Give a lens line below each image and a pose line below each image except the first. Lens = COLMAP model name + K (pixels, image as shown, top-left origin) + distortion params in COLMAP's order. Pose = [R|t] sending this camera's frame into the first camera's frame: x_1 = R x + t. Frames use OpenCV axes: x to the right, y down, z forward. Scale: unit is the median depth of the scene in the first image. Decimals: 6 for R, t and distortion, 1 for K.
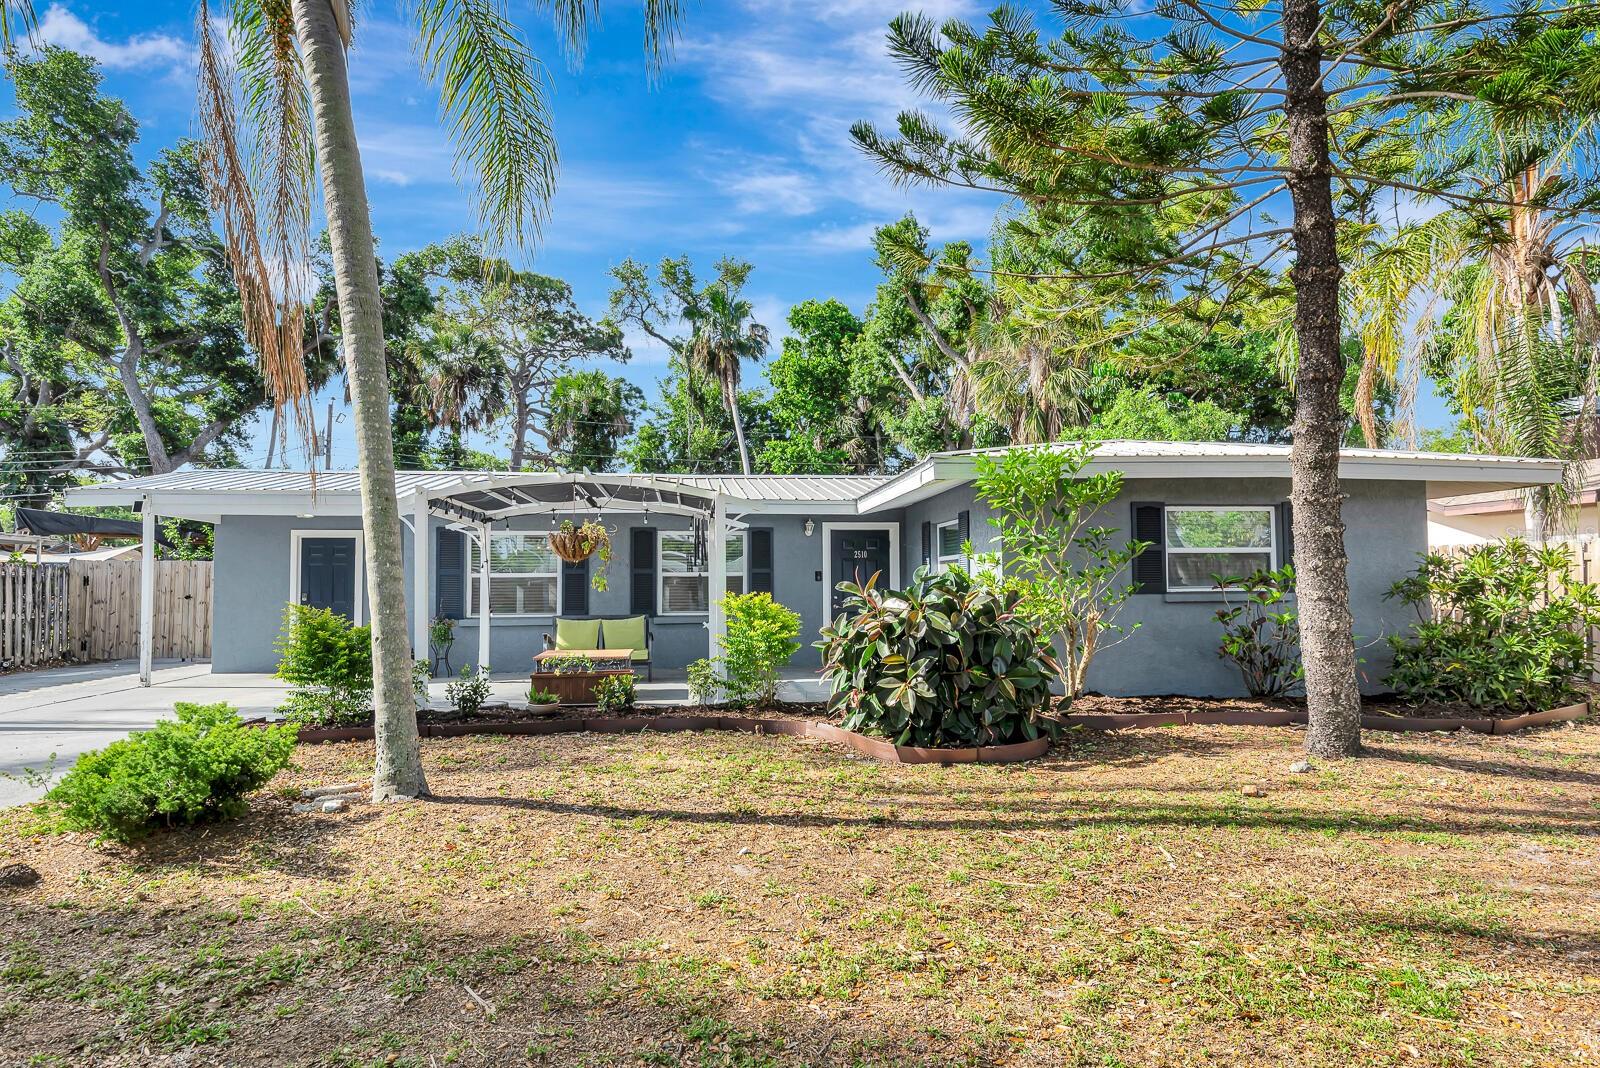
lens RADIAL K [[919.9, 0, 800.0], [0, 919.9, 534.0], [0, 0, 1]] dist [-0.000372, -0.000562]
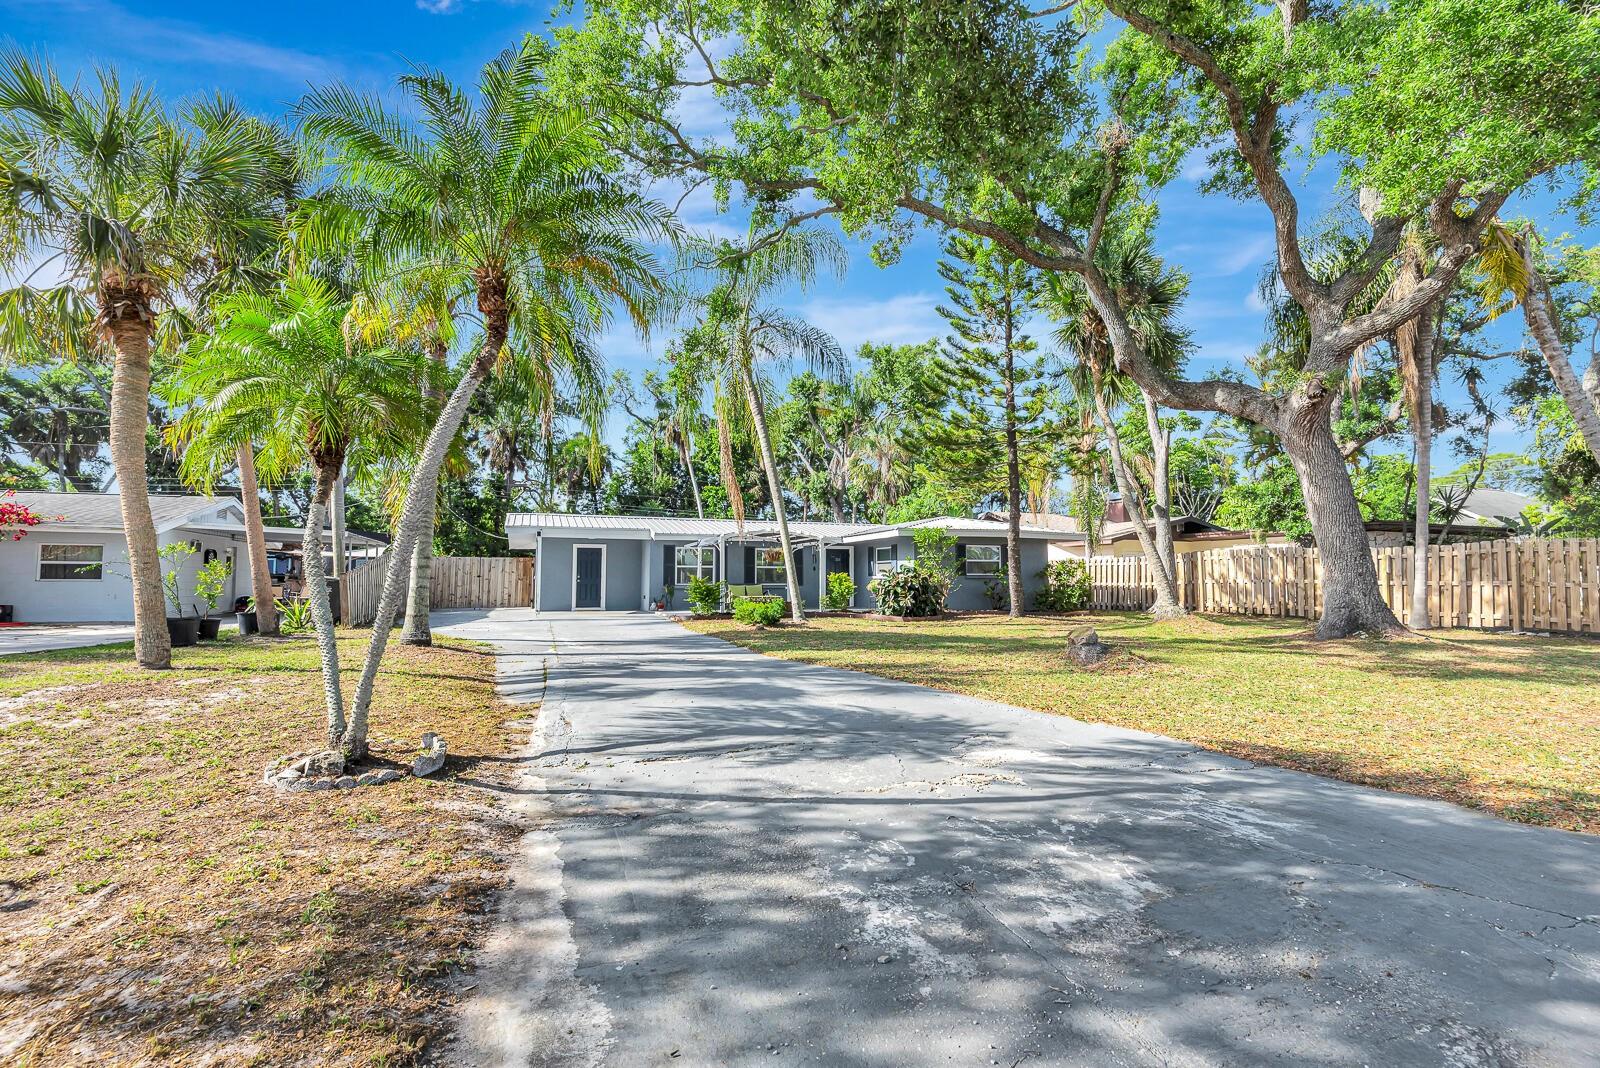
lens RADIAL K [[735.2, 0, 798.5], [0, 735.2, 506.0], [0, 0, 1]] dist [0.025557, -0.016660]
pose [[0.974598, 0.029926, 0.221953, -0.667323], [-0.020199, 0.998739, -0.045967, -0.038333], [-0.223048, 0.040316, 0.973973, -1.200115]]
